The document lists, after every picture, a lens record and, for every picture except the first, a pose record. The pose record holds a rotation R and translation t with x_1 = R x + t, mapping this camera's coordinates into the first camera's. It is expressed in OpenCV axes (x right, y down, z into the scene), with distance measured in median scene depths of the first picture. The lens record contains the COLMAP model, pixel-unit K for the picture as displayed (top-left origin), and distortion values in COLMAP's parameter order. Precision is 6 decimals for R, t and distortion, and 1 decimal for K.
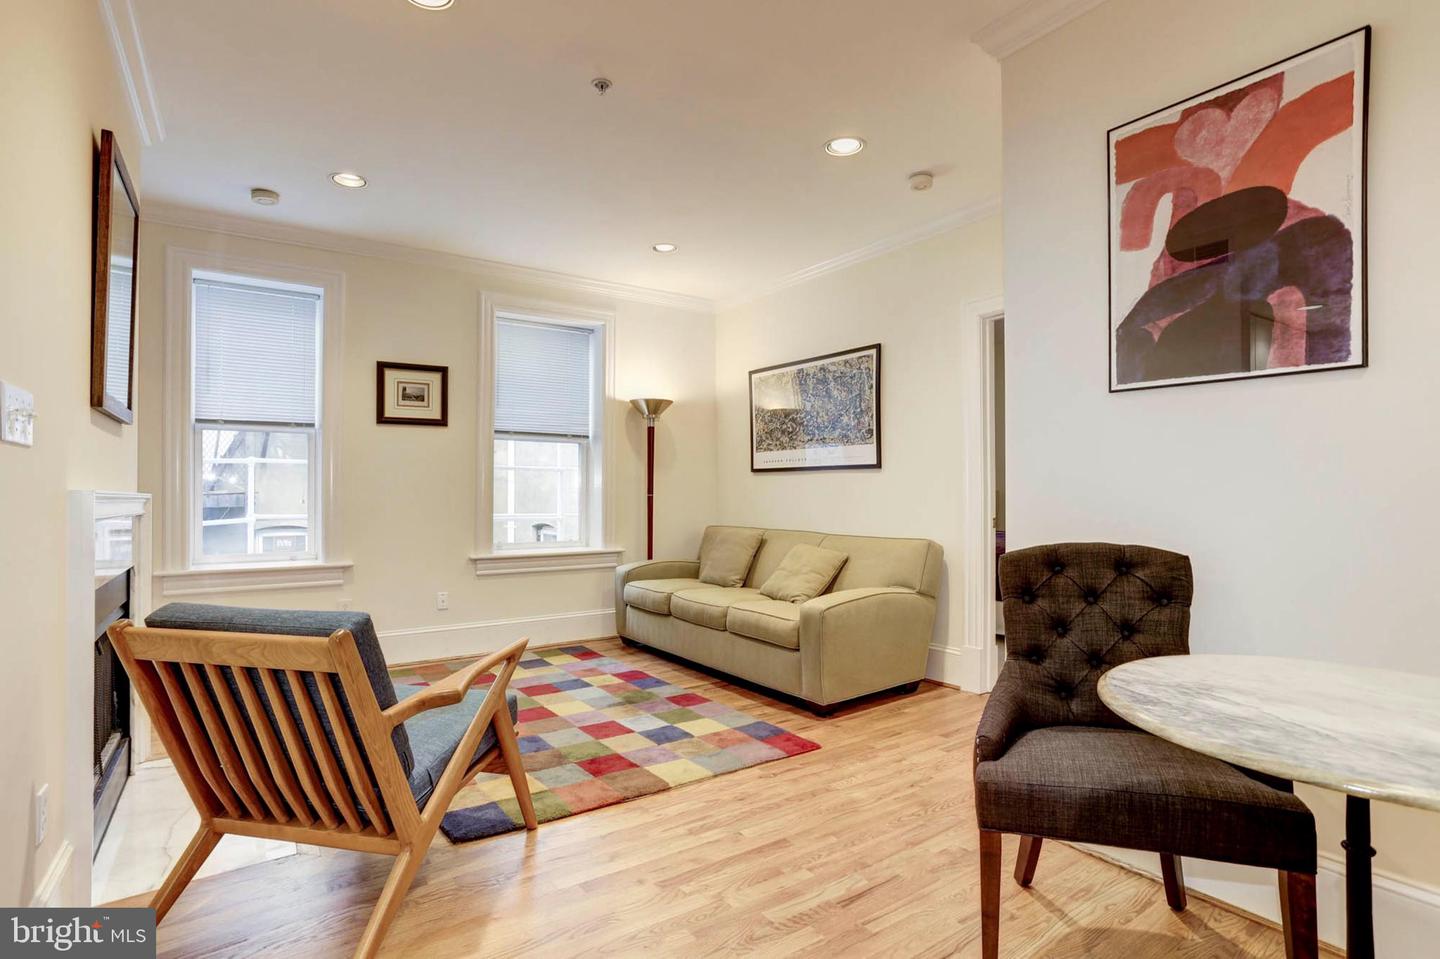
lens RADIAL K [[710.2, 0, 699.6], [0, 710.2, 484.5], [0, 0, 1]] dist [-0.051015, 0.024199]
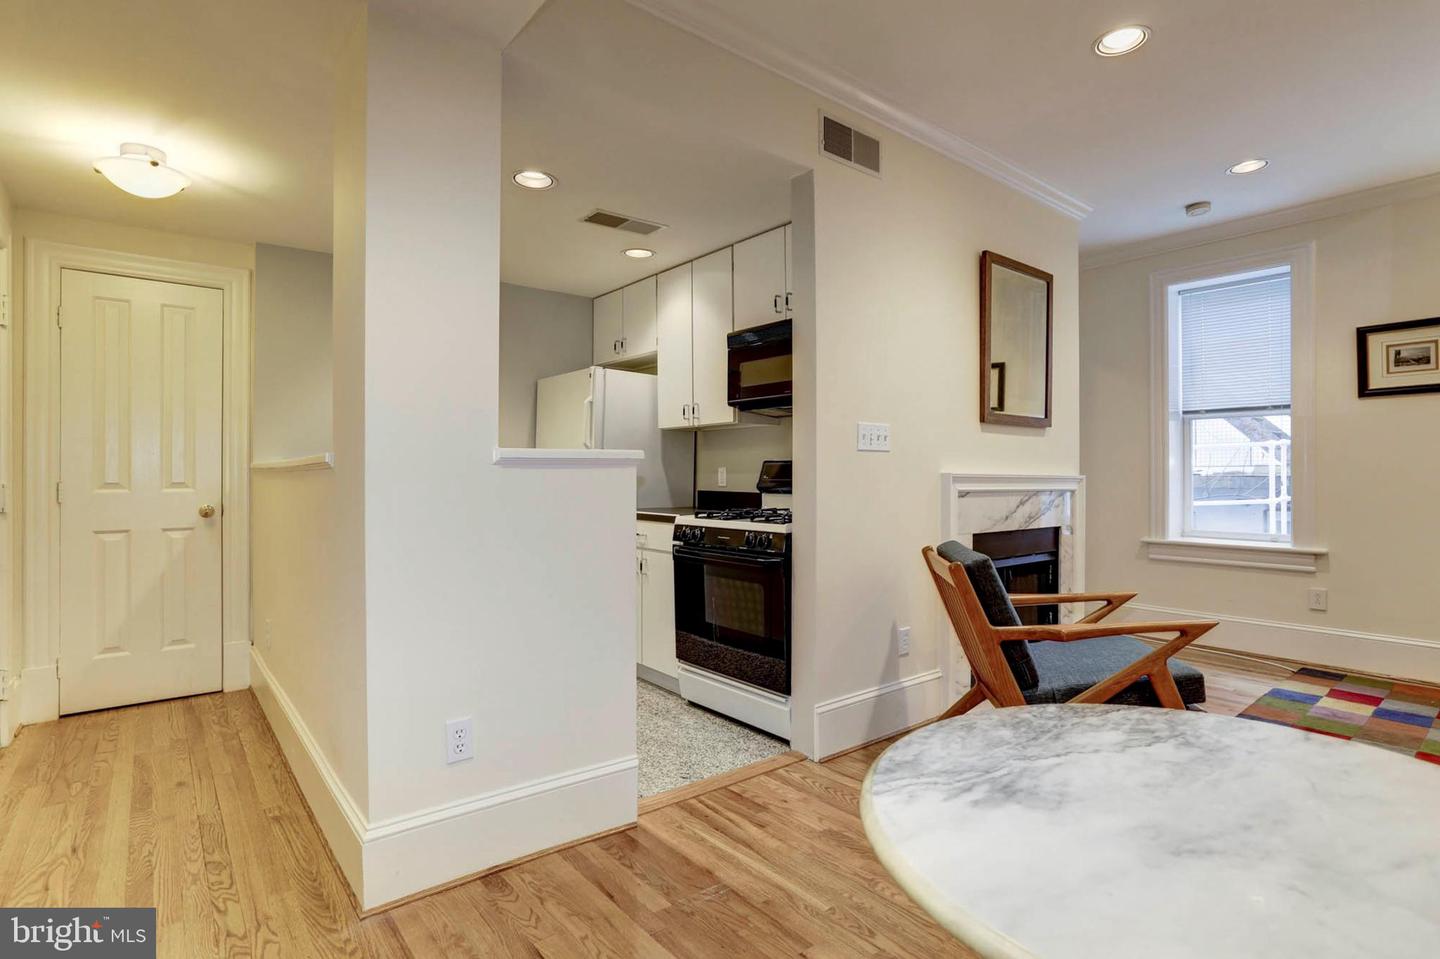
lens RADIAL K [[710.2, 0, 711.4], [0, 710.2, 469.7], [0, 0, 1]] dist [-0.051015, 0.024199]
pose [[0.085375, -0.003224, -0.996344, 0.473056], [0.007671, 0.999967, -0.002578, 0.000745], [0.996319, -0.007422, 0.085397, 0.145598]]
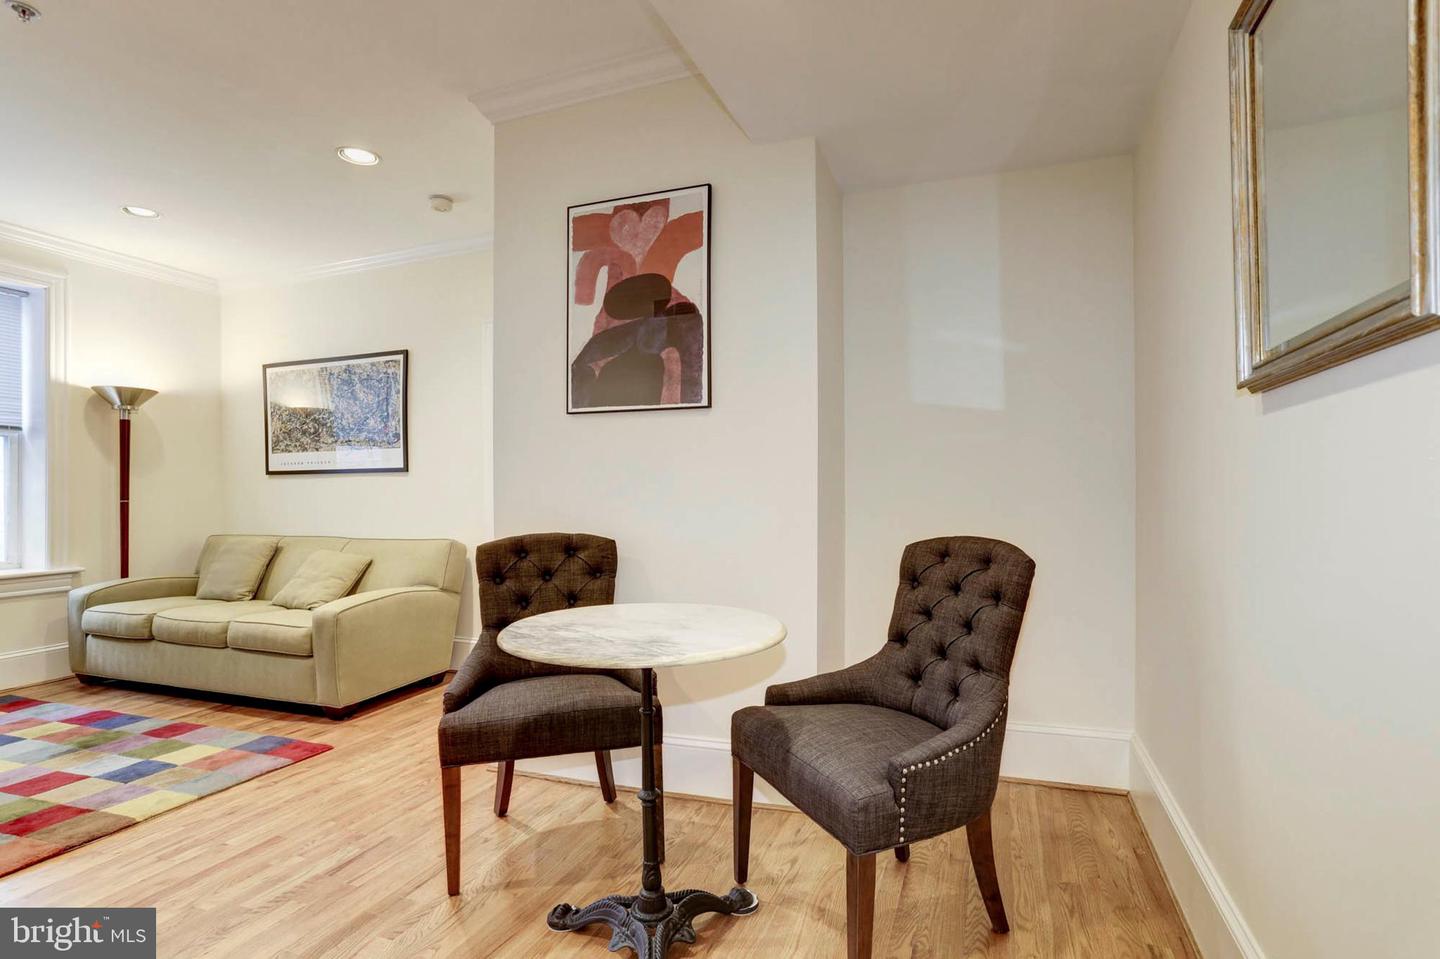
lens RADIAL K [[710.2, 0, 730.0], [0, 710.2, 491.9], [0, 0, 1]] dist [-0.051015, 0.024199]
pose [[0.807655, -0.007334, 0.589609, 0.042686], [0.004242, 0.999969, 0.006628, 0.001653], [-0.589640, -0.002852, 0.807661, -0.135609]]
